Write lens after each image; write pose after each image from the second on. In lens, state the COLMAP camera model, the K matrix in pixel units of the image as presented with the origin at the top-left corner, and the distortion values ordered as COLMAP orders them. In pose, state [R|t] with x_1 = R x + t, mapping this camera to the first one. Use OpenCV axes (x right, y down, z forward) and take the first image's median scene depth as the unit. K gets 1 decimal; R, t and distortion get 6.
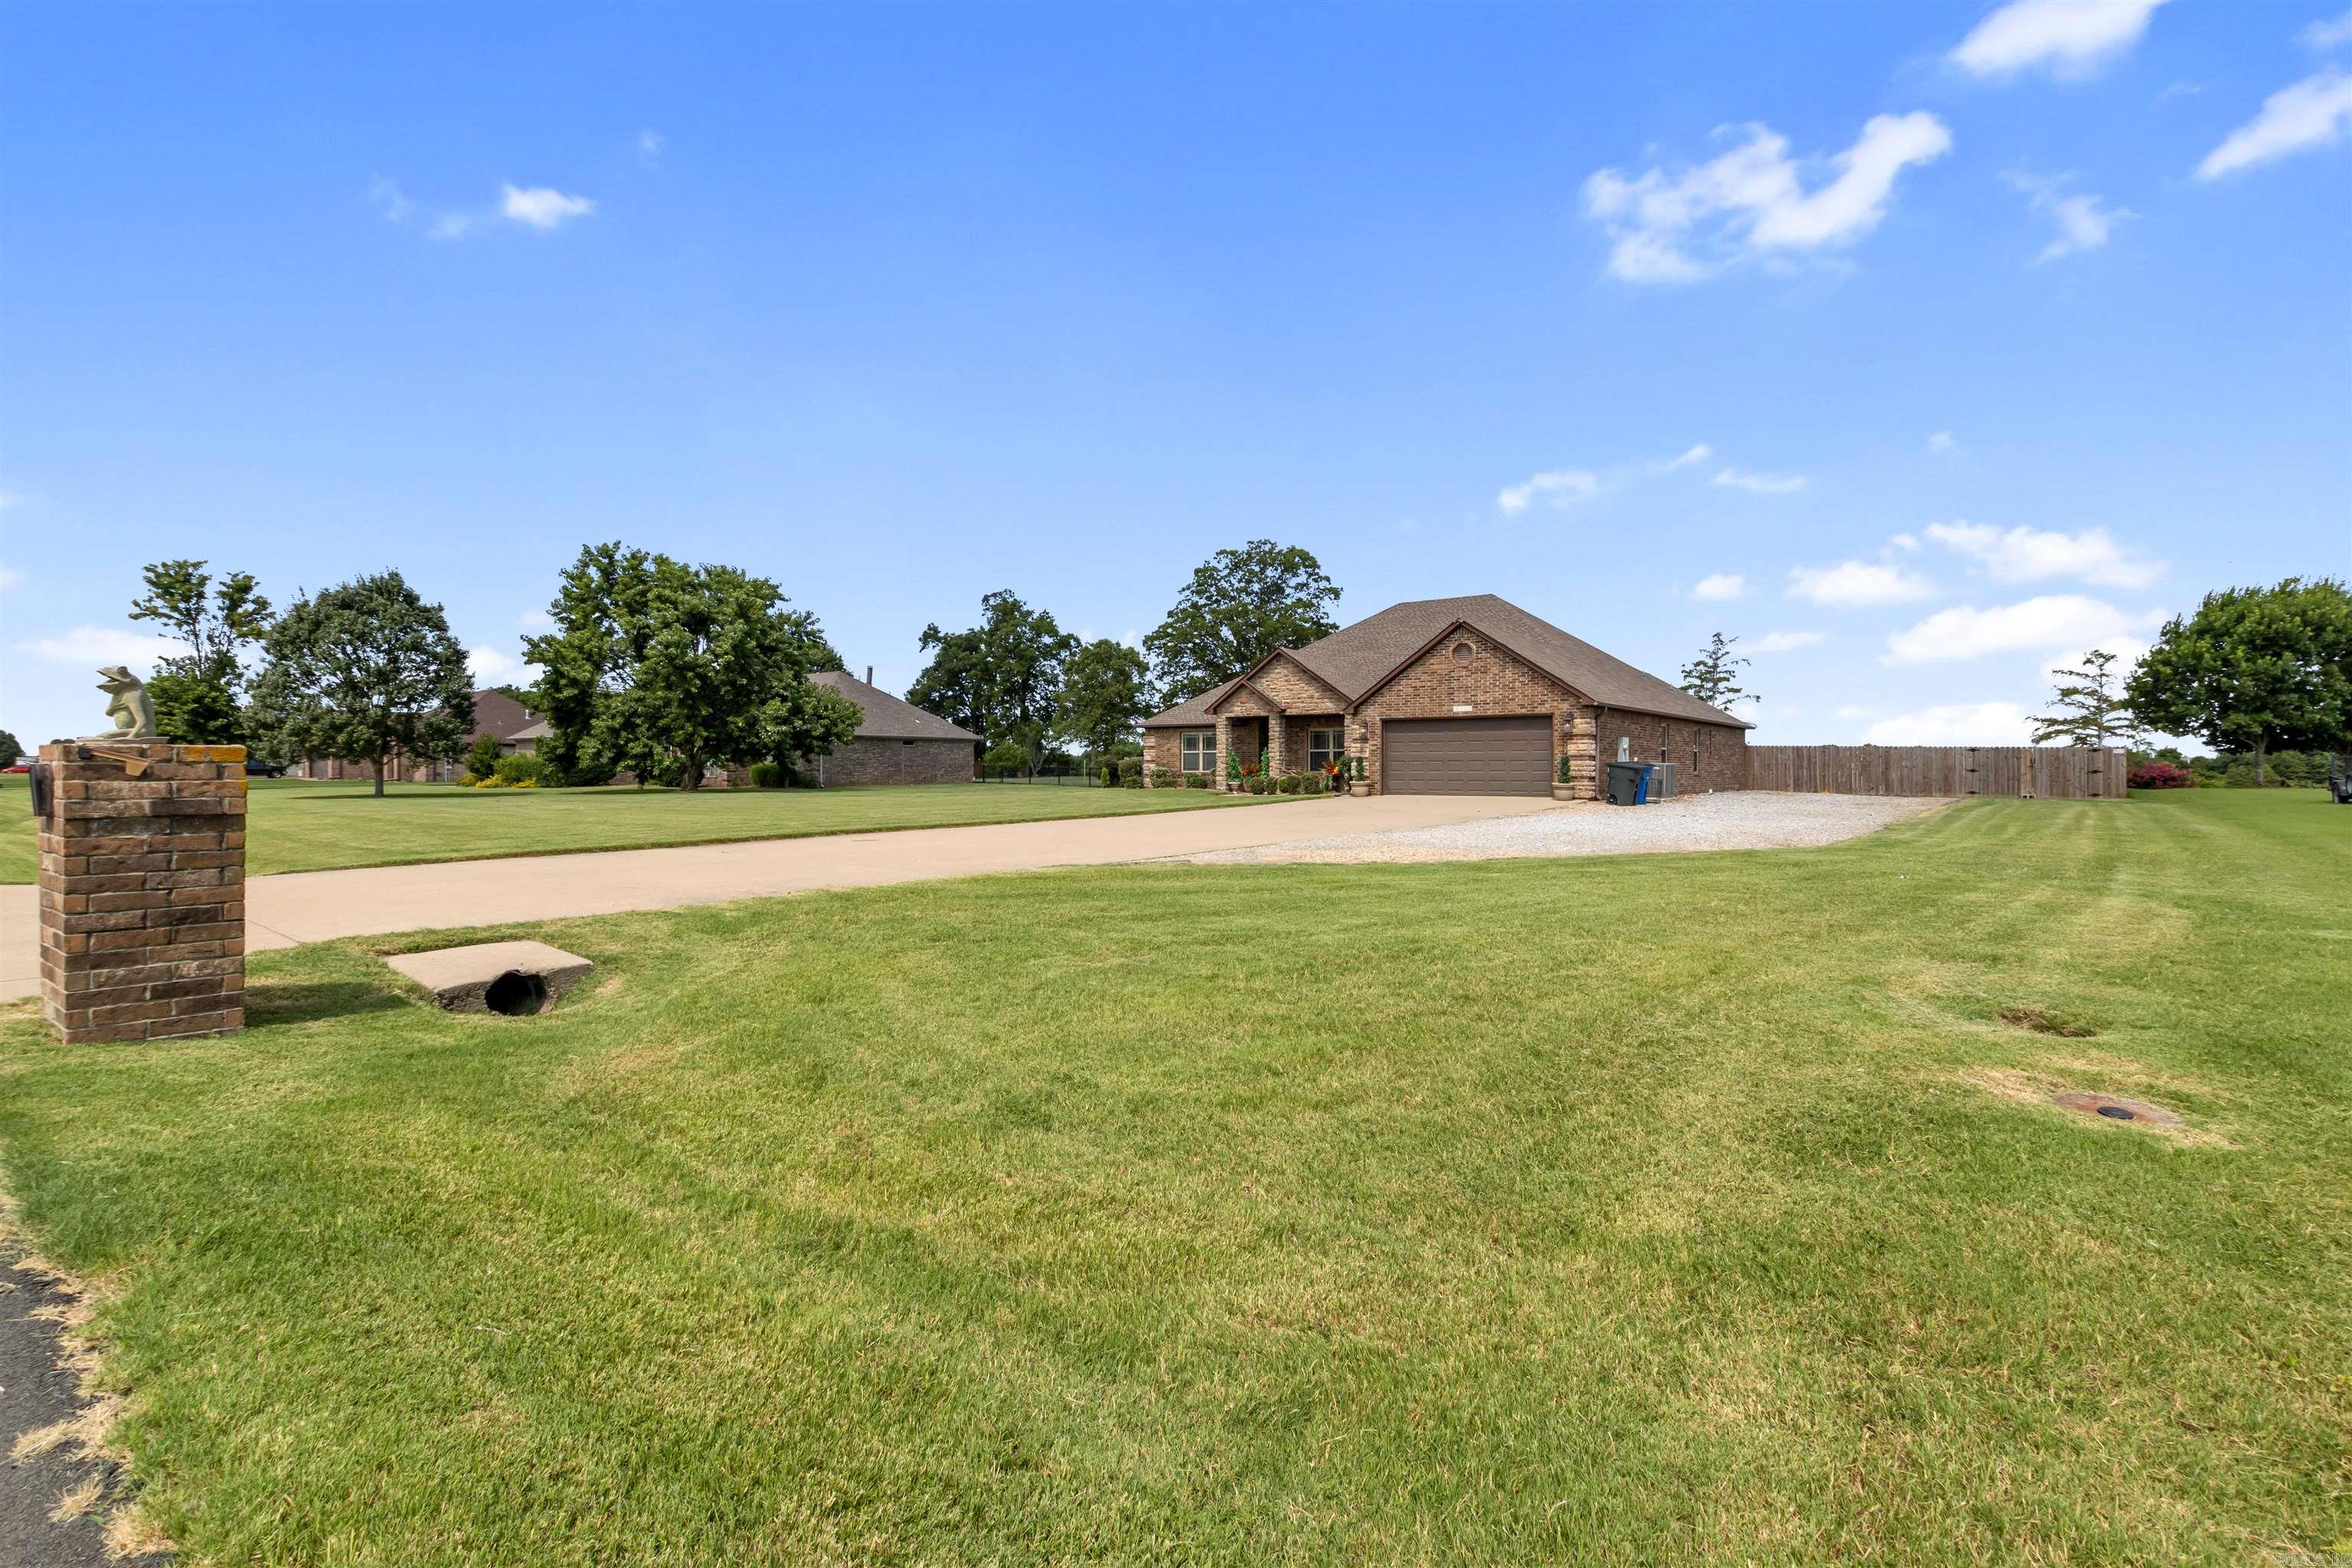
lens RADIAL K [[1087.5, 0, 1172.0], [0, 1087.5, 770.5], [0, 0, 1]] dist [-0.008415, -0.000408]
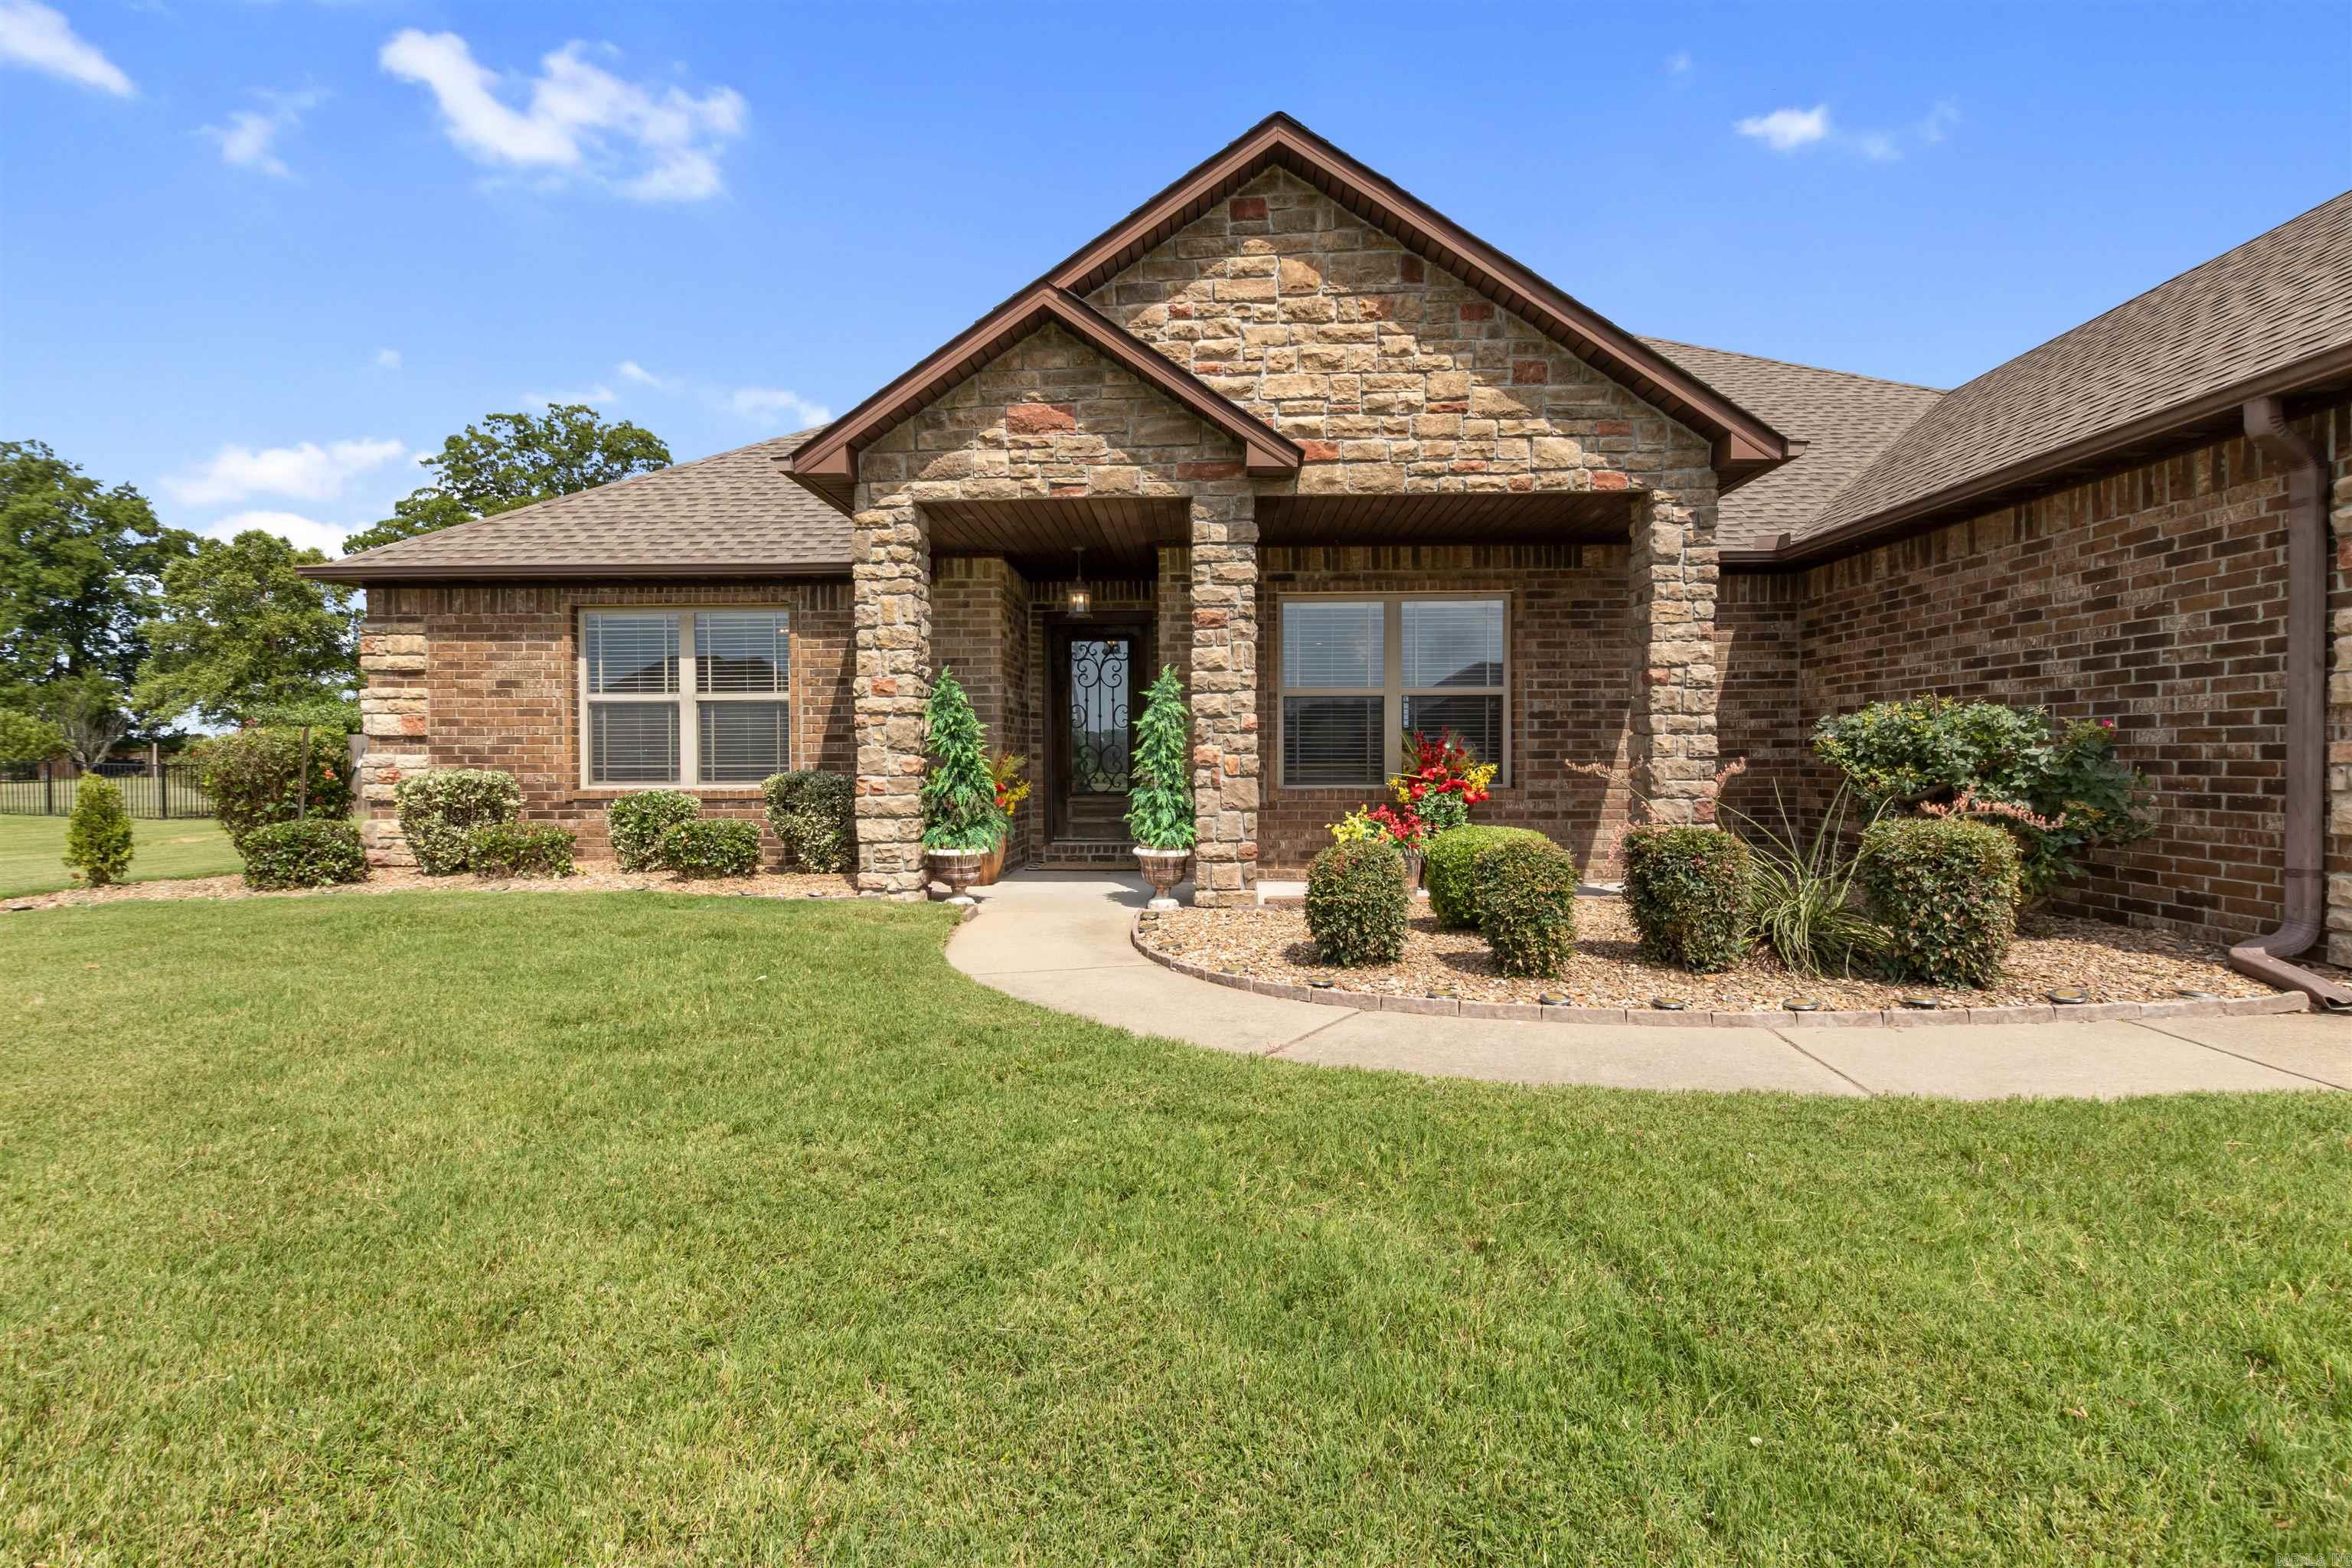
lens RADIAL K [[1069.3, 0, 1172.6], [0, 1069.3, 773.9], [0, 0, 1]] dist [-0.002577, 0.000265]
pose [[0.806911, -0.013092, 0.590527, -0.008155], [0.005135, 0.999872, 0.015150, -0.001645], [-0.590650, -0.009192, 0.806875, 0.282395]]
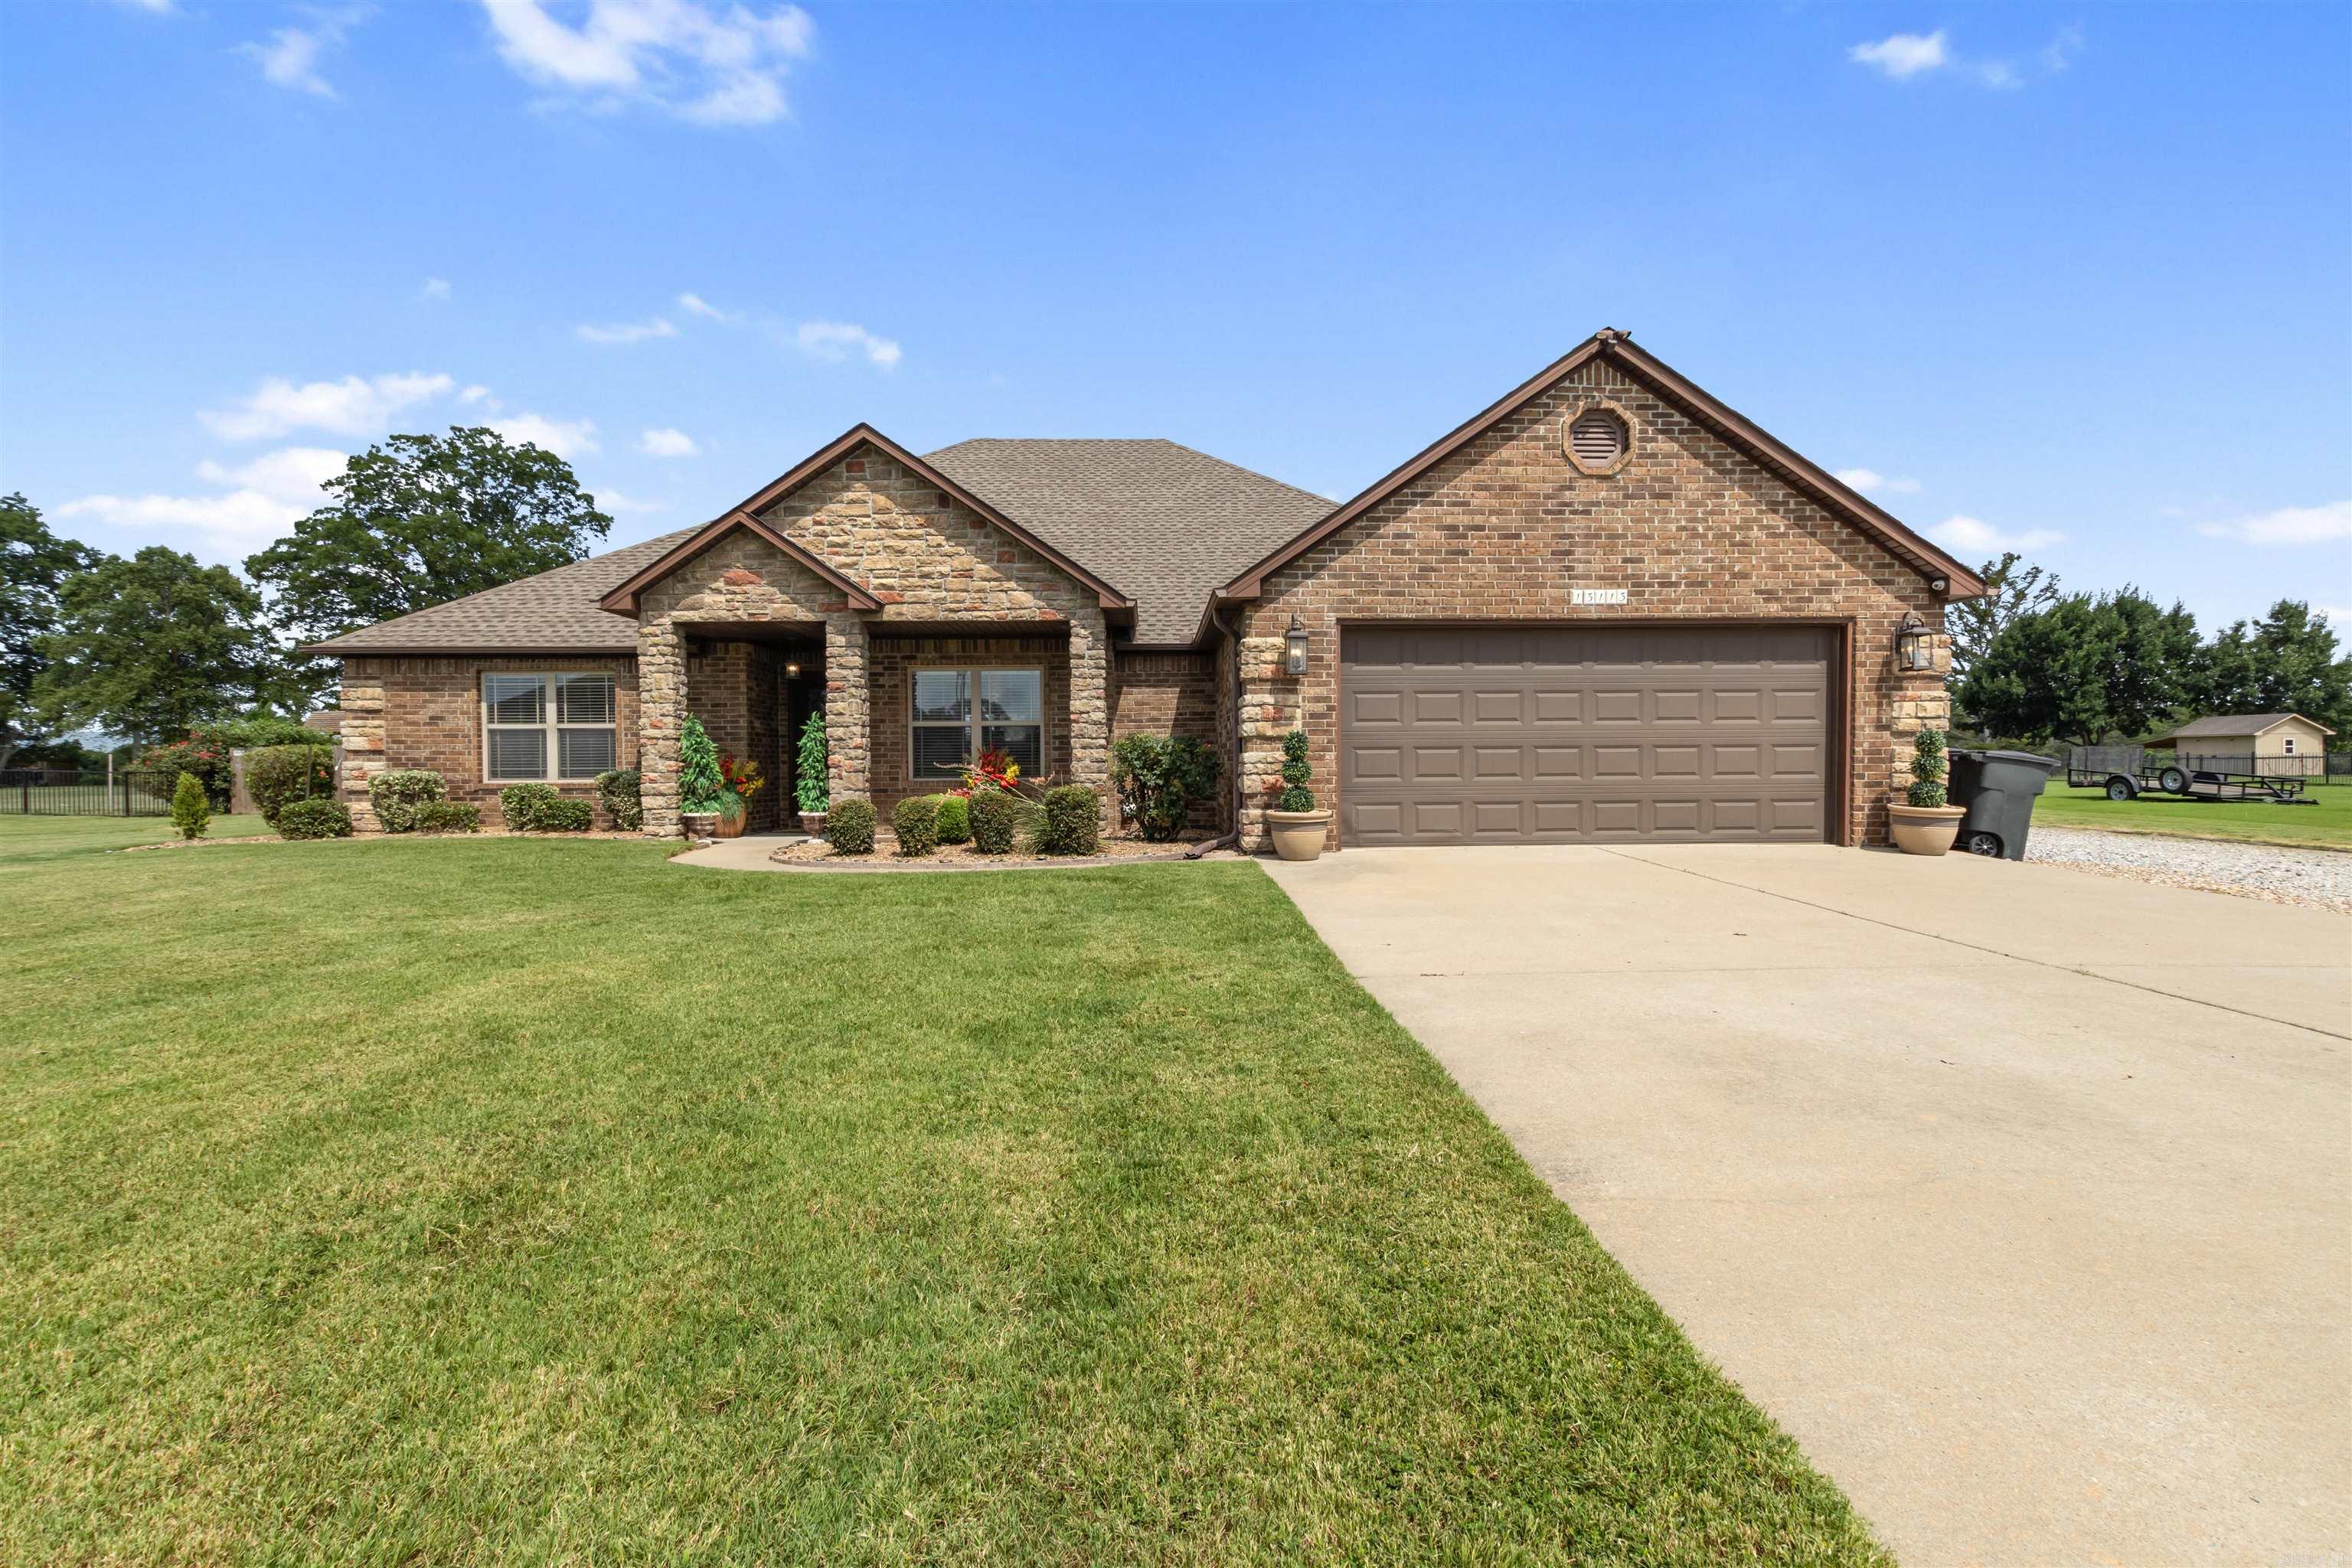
lens RADIAL K [[1072.0, 0, 1176.0], [0, 1072.0, 784.0], [0, 0, 1]] dist [-0.000236, -0.000504]
pose [[0.766240, -0.017481, 0.642316, -0.015905], [0.007993, 0.999812, 0.017675, -0.001021], [-0.642504, -0.008409, 0.766236, 0.218881]]
